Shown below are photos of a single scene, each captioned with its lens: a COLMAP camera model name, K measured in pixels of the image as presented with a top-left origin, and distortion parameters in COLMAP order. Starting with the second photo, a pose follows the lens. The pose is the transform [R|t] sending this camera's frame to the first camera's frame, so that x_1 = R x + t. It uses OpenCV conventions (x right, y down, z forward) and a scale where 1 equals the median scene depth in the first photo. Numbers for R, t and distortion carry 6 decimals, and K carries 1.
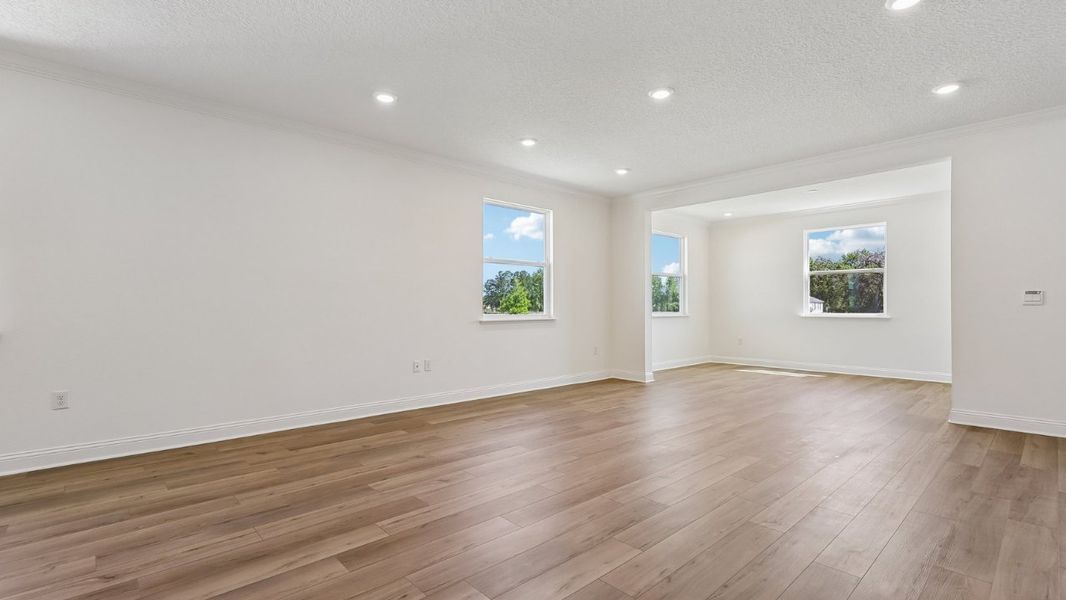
lens RADIAL K [[485.0, 0, 535.5], [0, 485.0, 304.3], [0, 0, 1]] dist [0.001580, -0.001017]
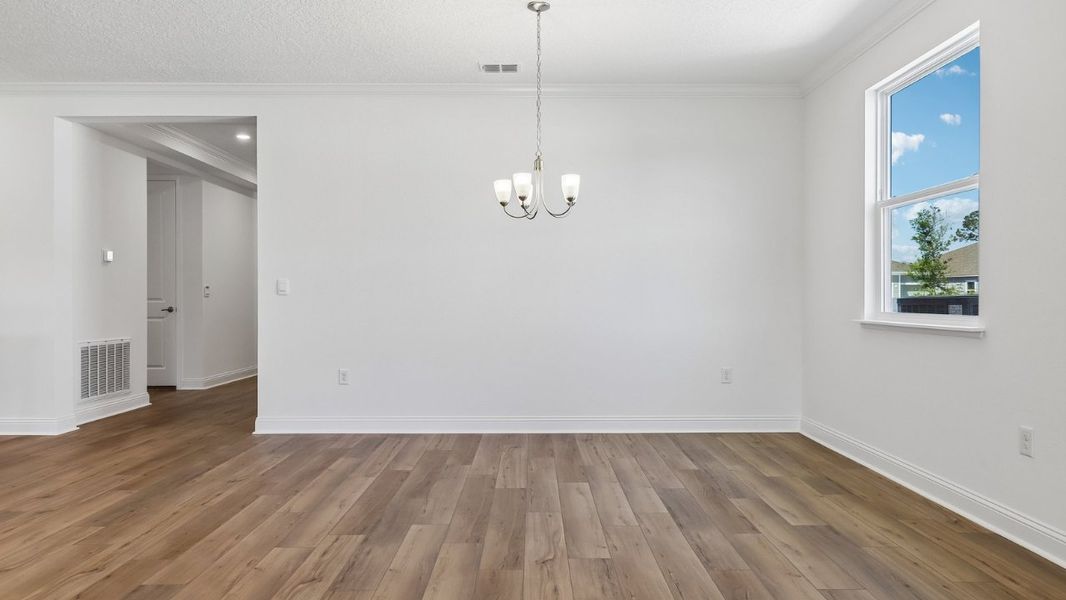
lens RADIAL K [[718.8, 0, 543.0], [0, 718.8, 305.1], [0, 0, 1]] dist [0.004770, -0.003012]
pose [[-0.671392, 0.009789, -0.741038, 0.078892], [0.007035, 0.999952, 0.006836, 0.004944], [0.741069, -0.000624, -0.671428, 0.675251]]
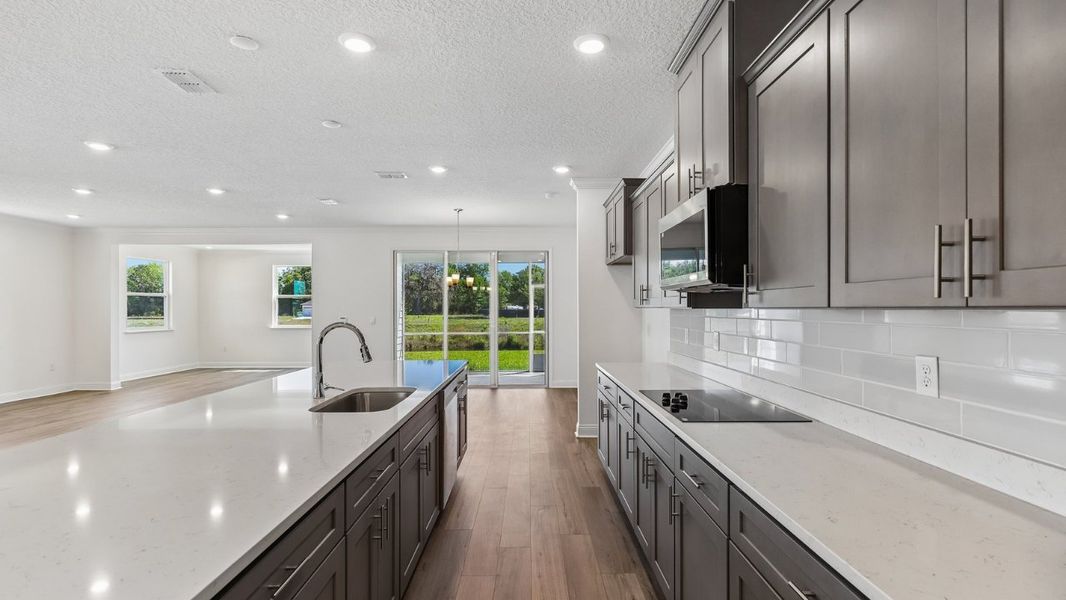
lens RADIAL K [[485.0, 0, 534.7], [0, 485.0, 304.6], [0, 0, 1]] dist [0.001580, -0.001017]
pose [[0.673148, 0.005658, 0.739487, 0.058286], [-0.003093, 0.999984, -0.004835, -0.052766], [-0.739502, 0.000968, 0.673154, -0.665320]]
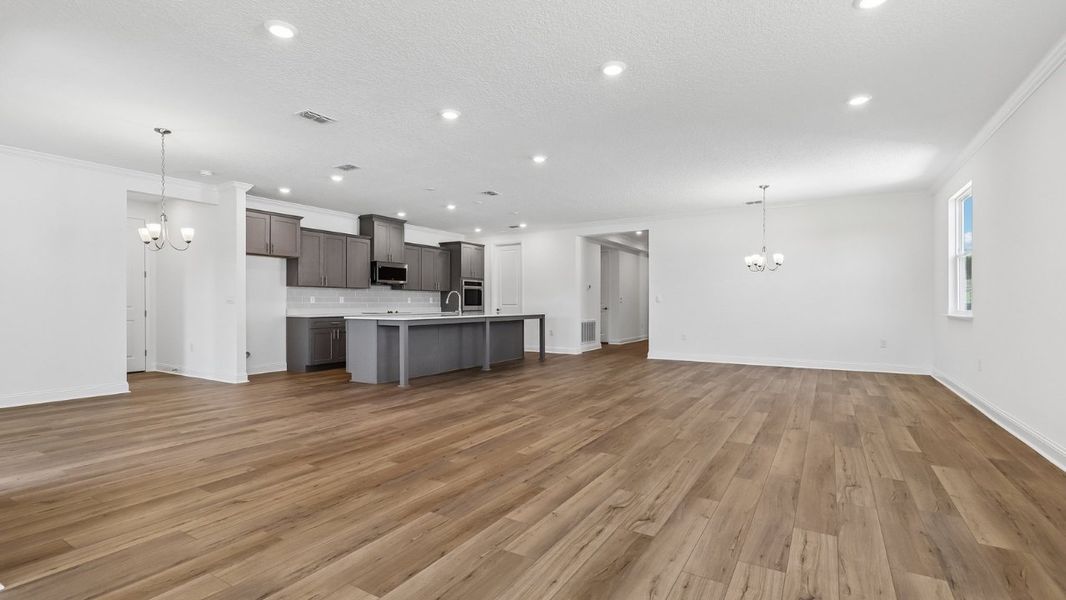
lens RADIAL K [[485.0, 0, 538.5], [0, 485.0, 302.8], [0, 0, 1]] dist [0.001580, -0.001017]
pose [[-0.961102, 0.002301, -0.276184, 0.419082], [0.004727, 0.999956, -0.008118, 0.008672], [0.276153, -0.009107, -0.961071, 1.190662]]
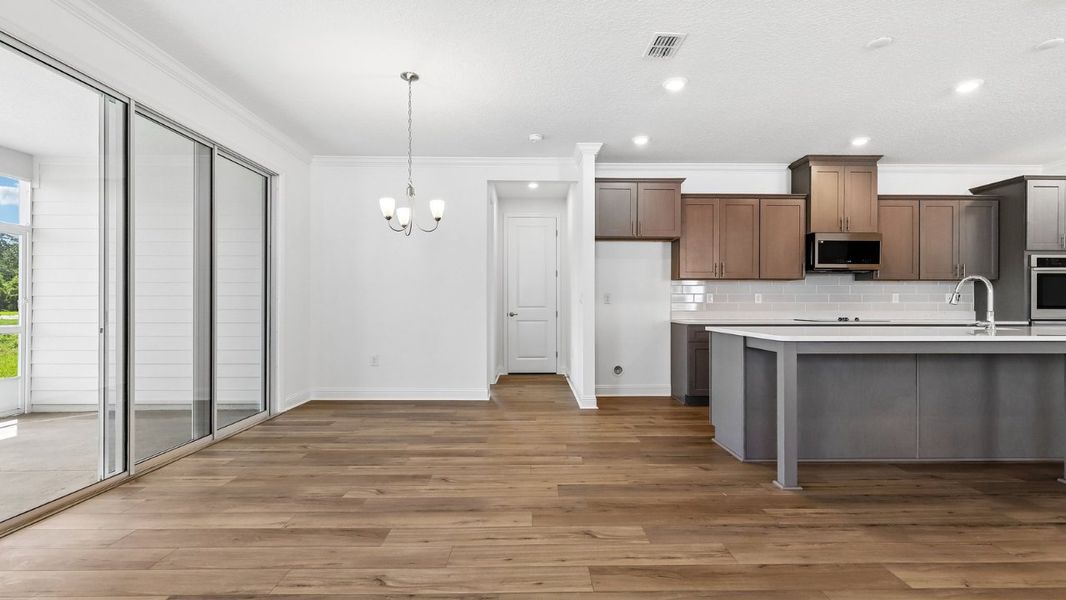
lens RADIAL K [[485.0, 0, 534.8], [0, 485.0, 305.3], [0, 0, 1]] dist [0.001580, -0.001017]
pose [[-0.744747, -0.000181, 0.667347, 0.268447], [-0.003785, 0.999985, -0.003953, 0.003895], [-0.667337, -0.005470, -0.744736, 0.596514]]
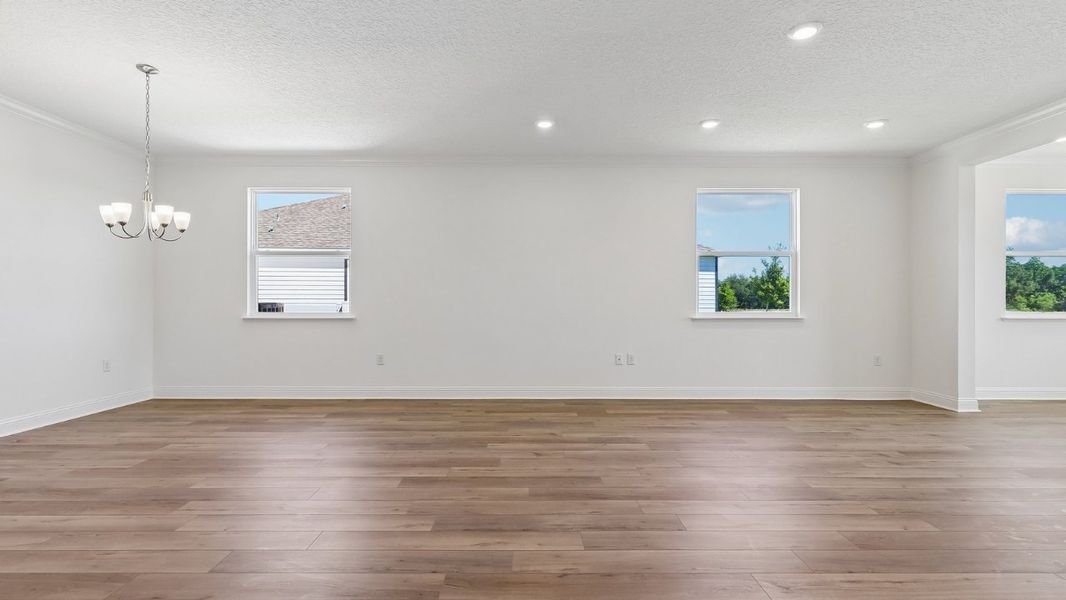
lens RADIAL K [[485.0, 0, 527.2], [0, 485.0, 305.7], [0, 0, 1]] dist [0.001580, -0.001017]
pose [[0.732755, 0.004344, -0.680479, 0.300690], [0.002662, 0.999954, 0.009250, 0.000001], [0.680487, -0.008589, 0.732710, 0.073565]]
